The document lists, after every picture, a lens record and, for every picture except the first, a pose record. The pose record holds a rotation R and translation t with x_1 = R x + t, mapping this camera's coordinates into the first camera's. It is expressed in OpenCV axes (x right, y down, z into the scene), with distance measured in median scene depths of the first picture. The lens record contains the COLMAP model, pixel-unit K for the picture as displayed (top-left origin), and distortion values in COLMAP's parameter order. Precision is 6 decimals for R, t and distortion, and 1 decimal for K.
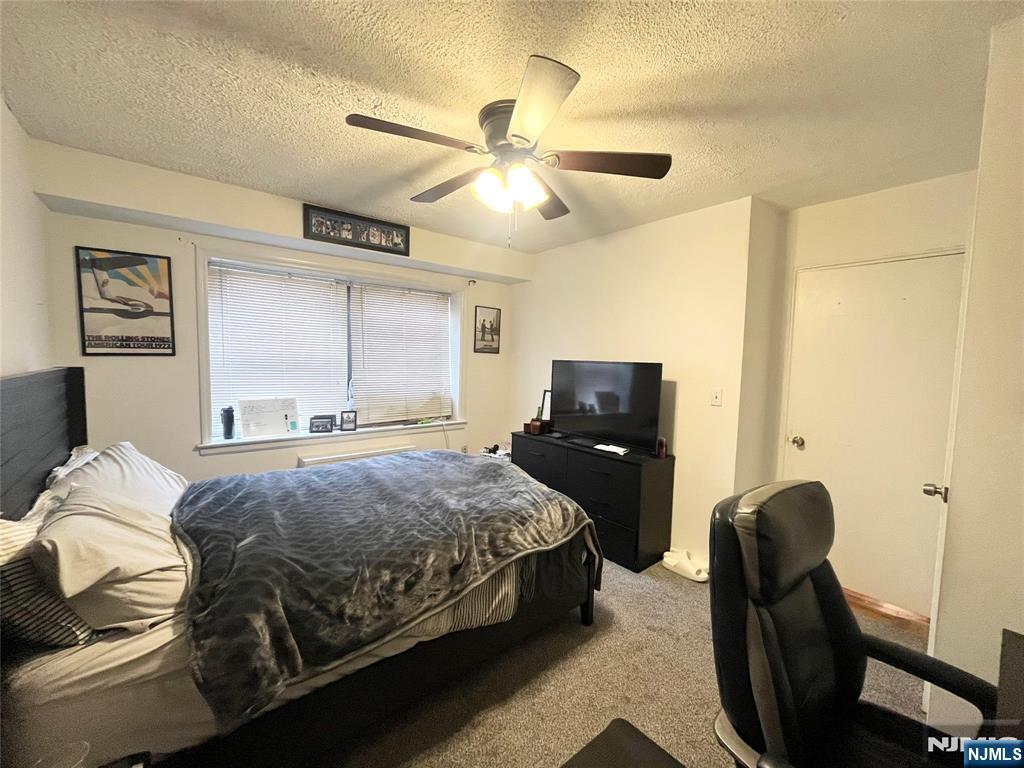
lens RADIAL K [[411.6, 0, 510.1], [0, 411.6, 383.4], [0, 0, 1]] dist [-0.002709, 0.000314]
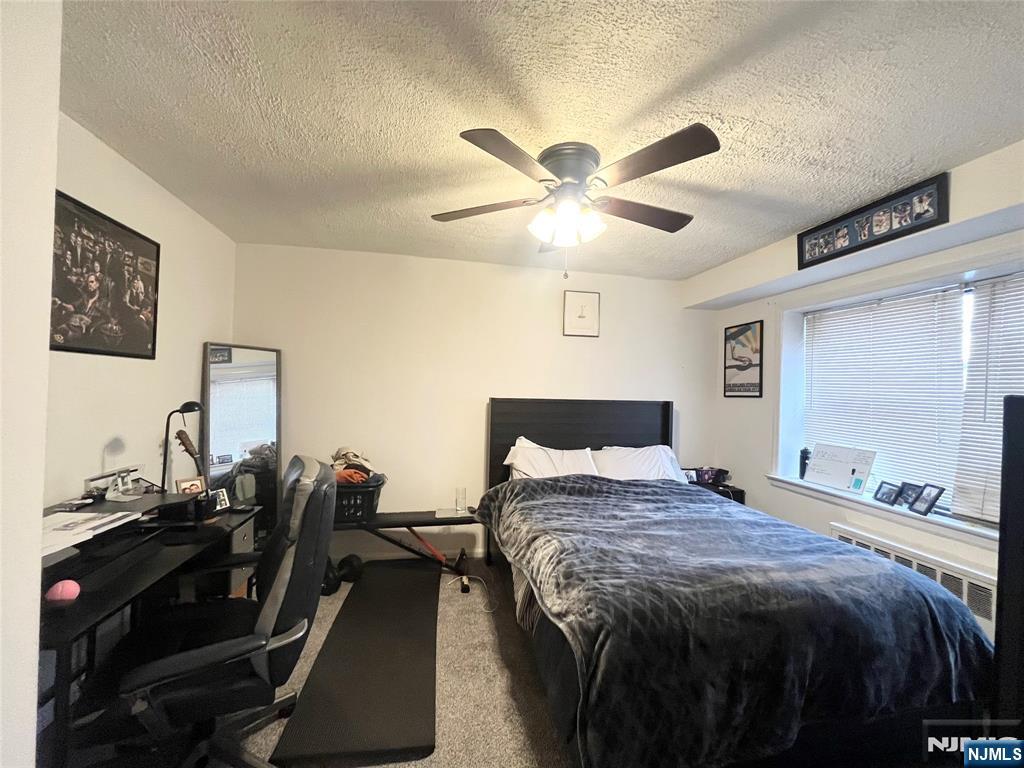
lens RADIAL K [[411.6, 0, 510.3], [0, 411.6, 385.8], [0, 0, 1]] dist [-0.002709, 0.000314]
pose [[-0.472872, -0.032356, -0.880537, 0.619183], [-0.080312, 0.996749, 0.006504, -0.048498], [0.877463, 0.073794, -0.473933, 0.895507]]
